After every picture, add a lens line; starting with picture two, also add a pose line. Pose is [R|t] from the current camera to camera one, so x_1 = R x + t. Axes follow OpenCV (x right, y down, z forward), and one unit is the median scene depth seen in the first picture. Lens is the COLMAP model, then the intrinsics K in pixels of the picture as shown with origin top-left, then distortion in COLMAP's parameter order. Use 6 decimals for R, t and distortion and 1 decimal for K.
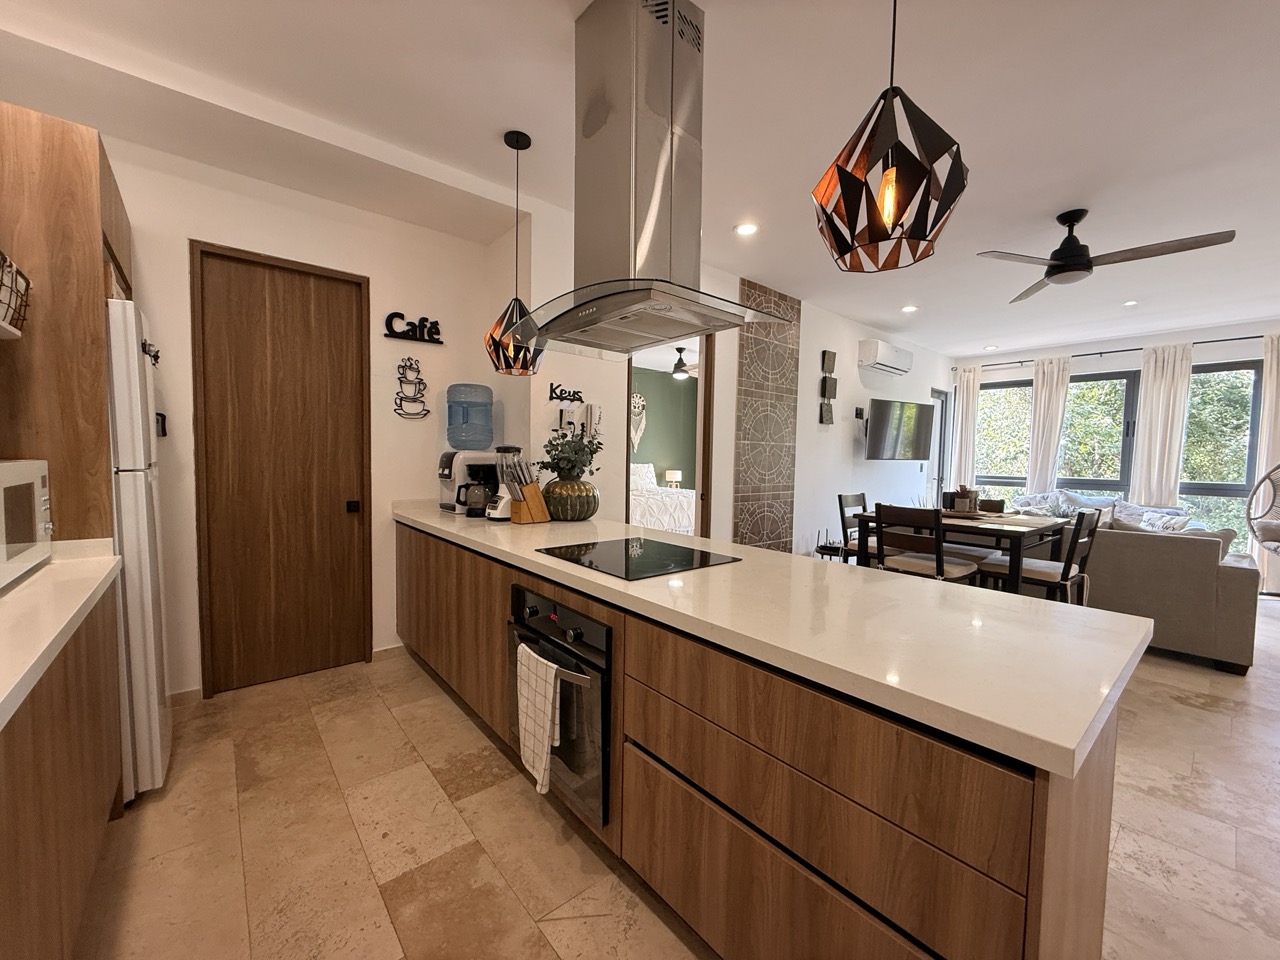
lens RADIAL K [[509.5, 0, 636.4], [0, 509.5, 482.6], [0, 0, 1]] dist [-0.002210, 0.000171]
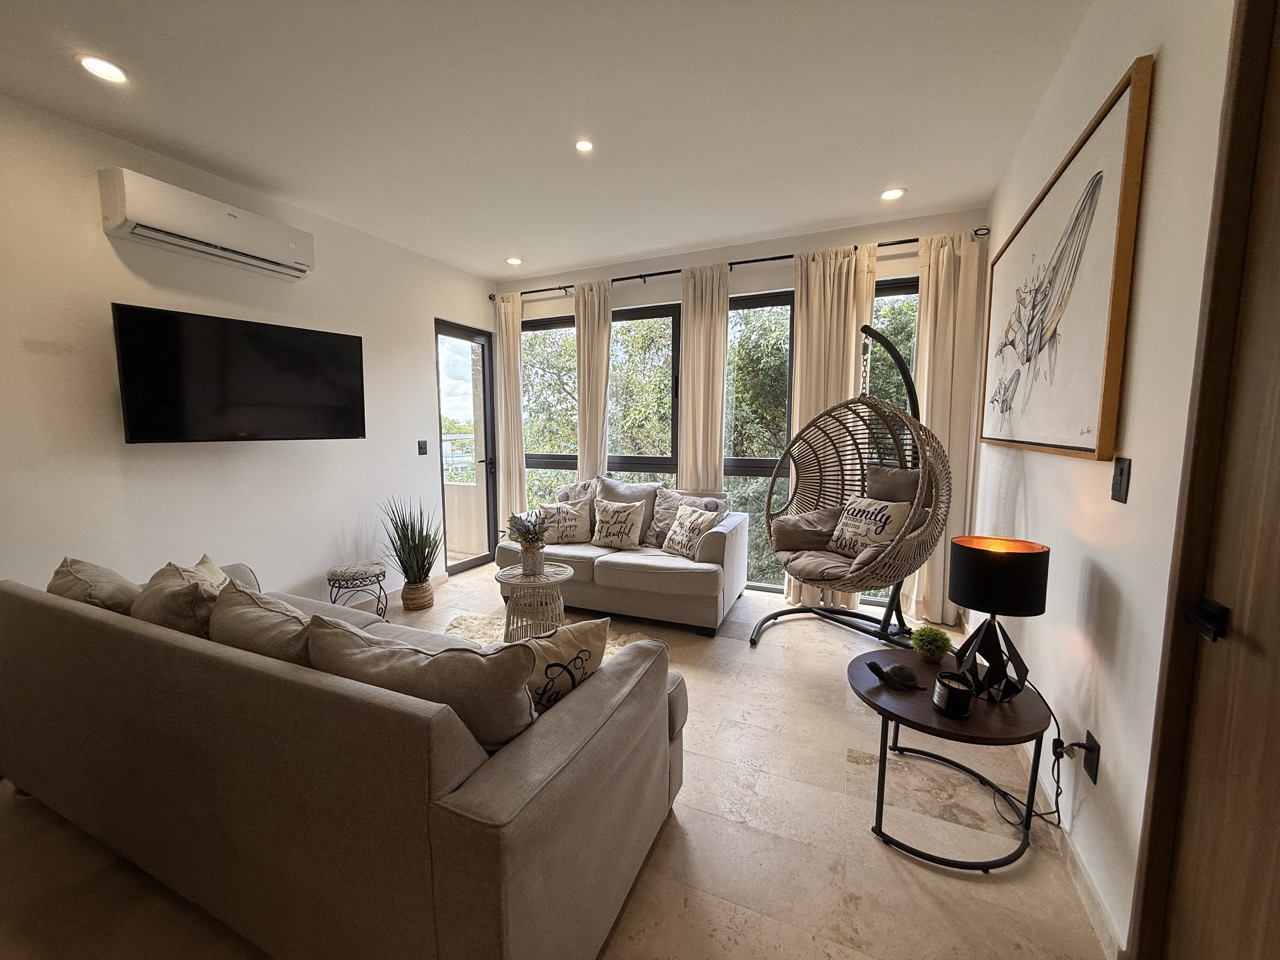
lens RADIAL K [[509.5, 0, 636.4], [0, 509.5, 482.6], [0, 0, 1]] dist [-0.002210, 0.000171]
pose [[0.903071, -0.065149, 0.424522, 0.676554], [0.040640, 0.996955, 0.066545, -0.022389], [-0.427565, -0.042842, 0.902969, 0.410186]]
